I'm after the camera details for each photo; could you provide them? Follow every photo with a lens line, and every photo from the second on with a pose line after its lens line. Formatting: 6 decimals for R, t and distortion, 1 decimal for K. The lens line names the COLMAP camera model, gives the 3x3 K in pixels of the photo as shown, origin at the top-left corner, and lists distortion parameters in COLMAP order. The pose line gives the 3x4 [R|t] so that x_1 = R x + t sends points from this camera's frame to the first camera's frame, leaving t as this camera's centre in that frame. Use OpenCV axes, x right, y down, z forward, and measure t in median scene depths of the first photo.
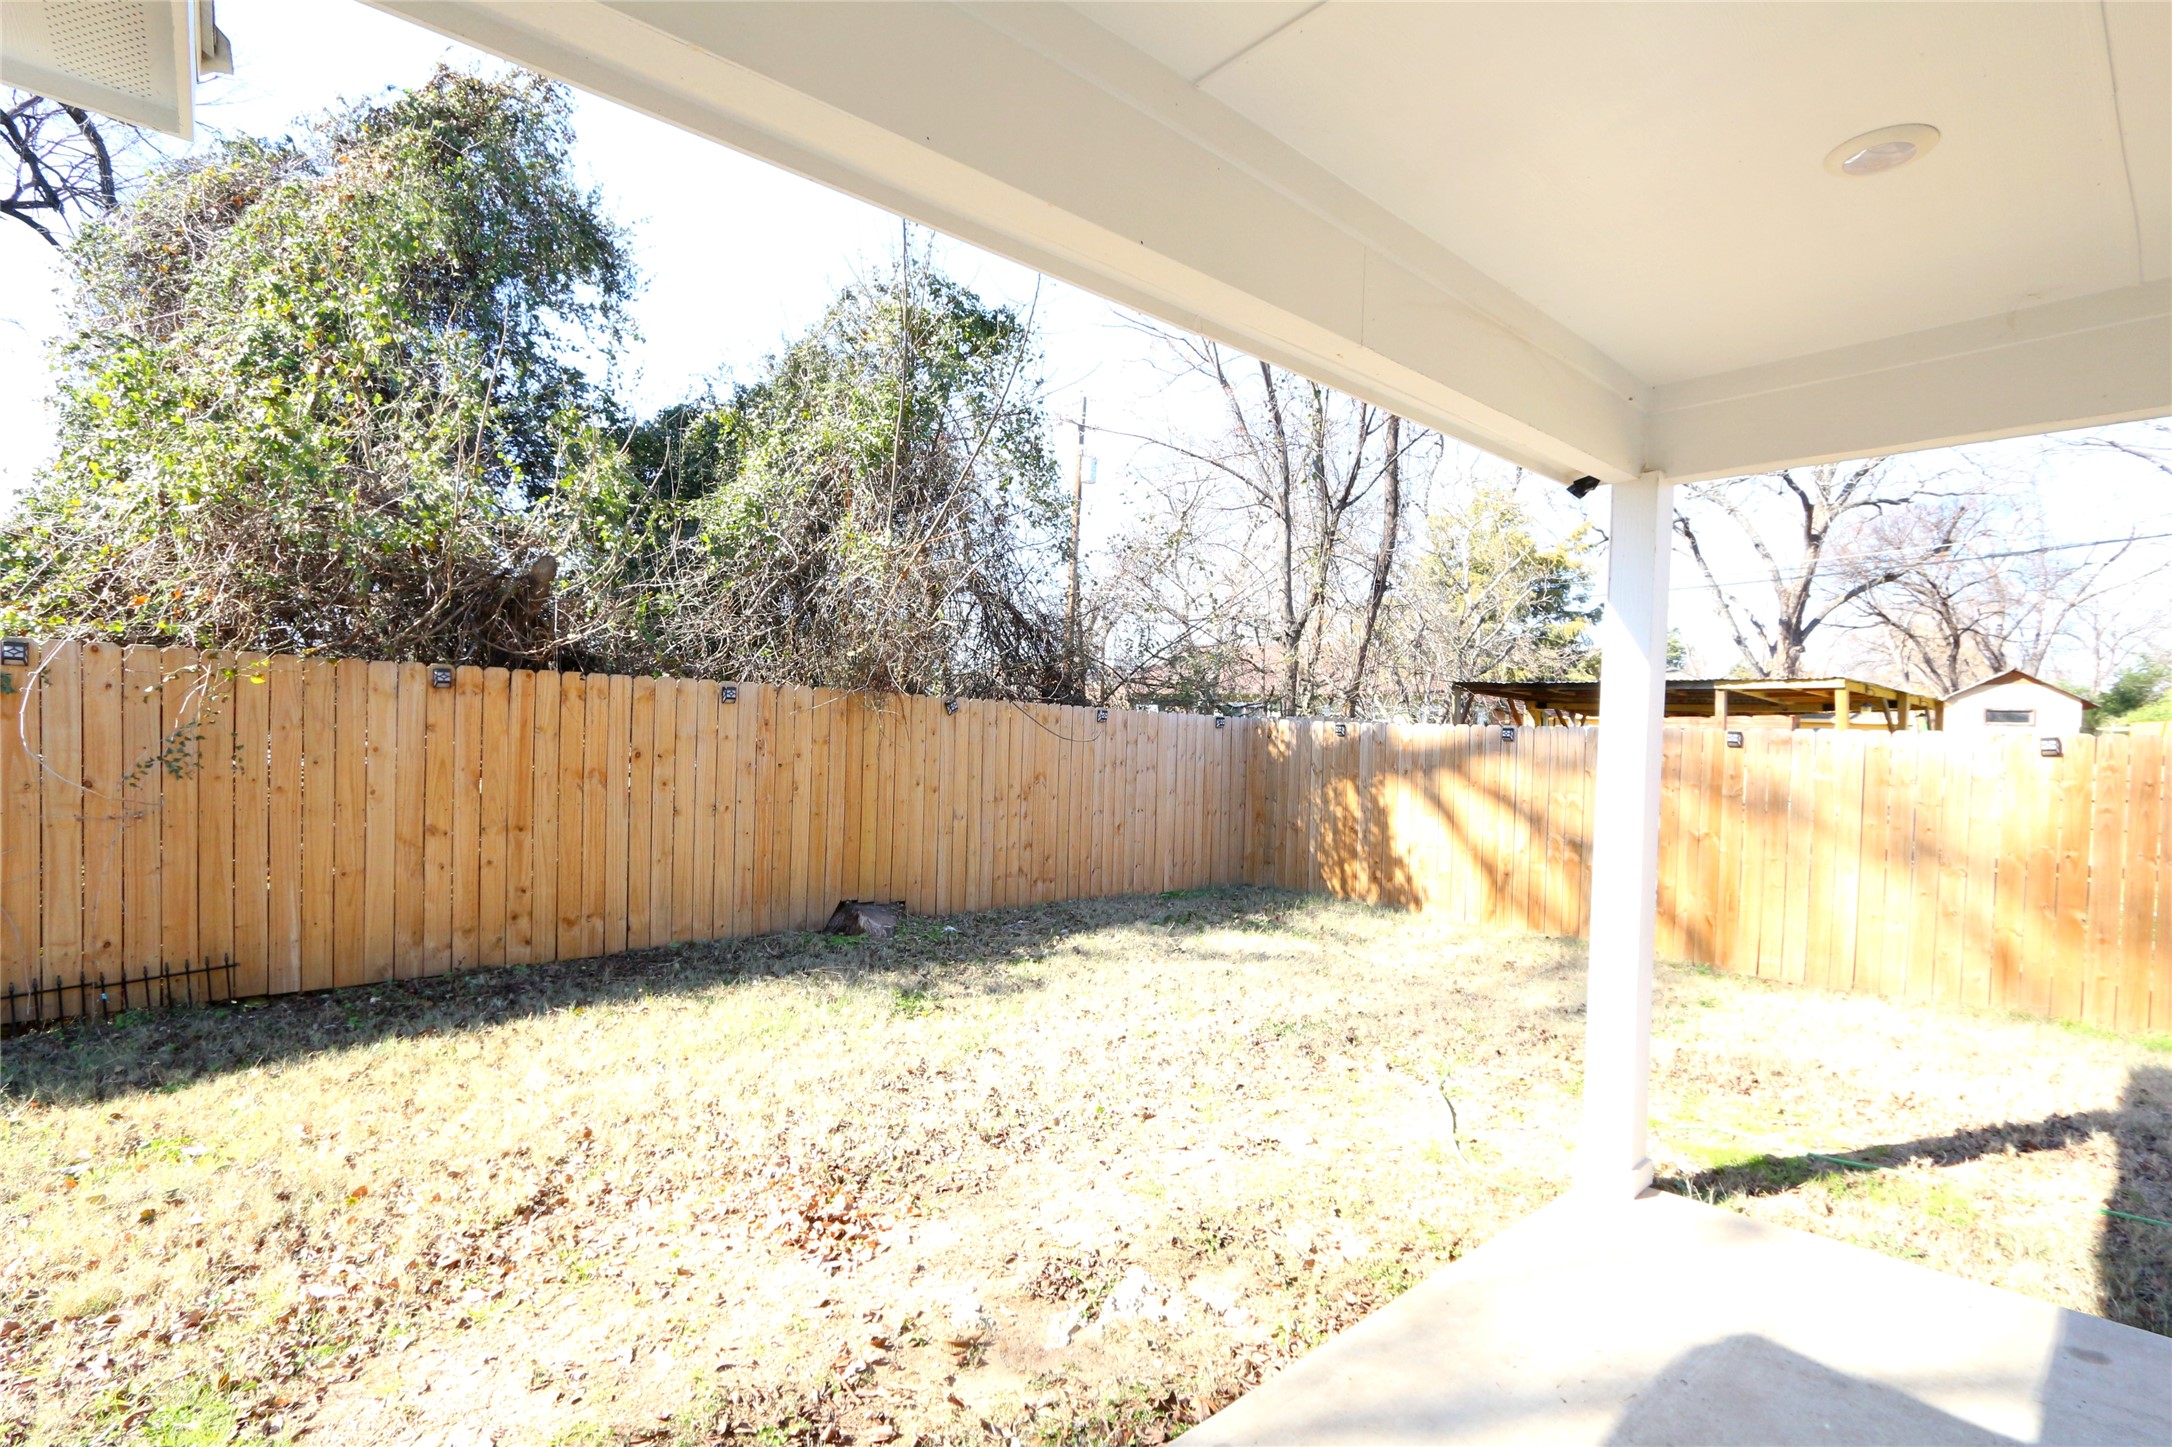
lens RADIAL K [[997.0, 0, 1093.8], [0, 997.0, 728.7], [0, 0, 1]] dist [-0.018645, 0.003831]
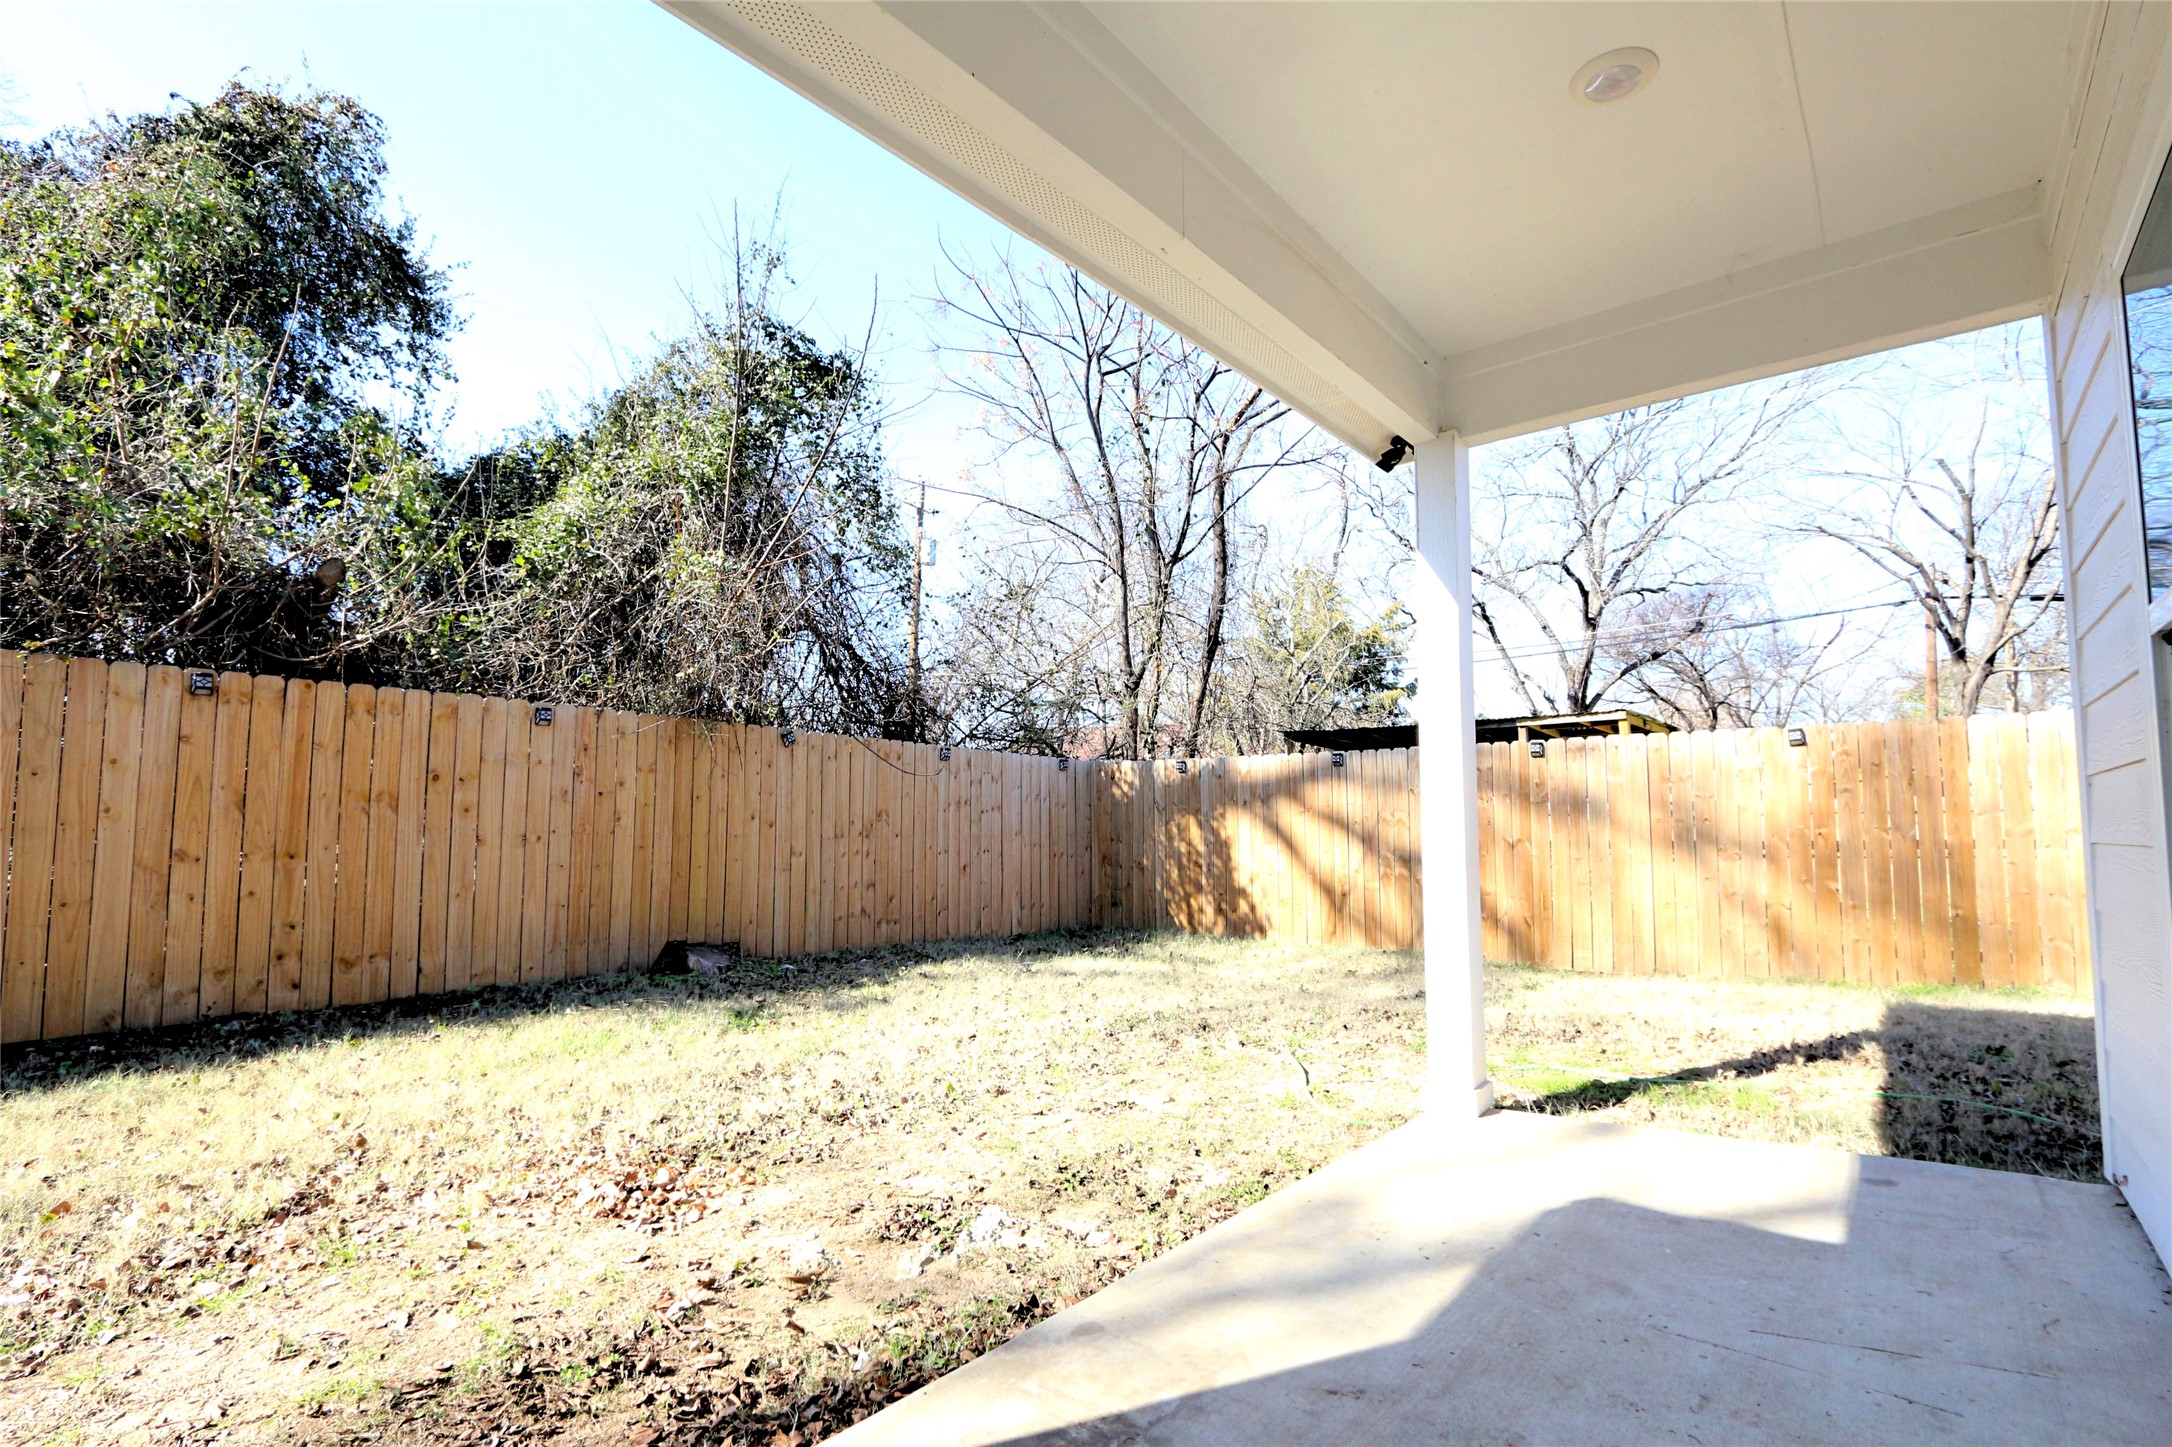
lens RADIAL K [[994.7, 0, 1091.2], [0, 994.7, 745.7], [0, 0, 1]] dist [-0.019222, 0.003087]
pose [[0.987963, -0.018052, 0.153635, -0.000578], [0.032551, 0.995191, -0.092387, 0.104331], [-0.151228, 0.096276, 0.983799, 0.009033]]
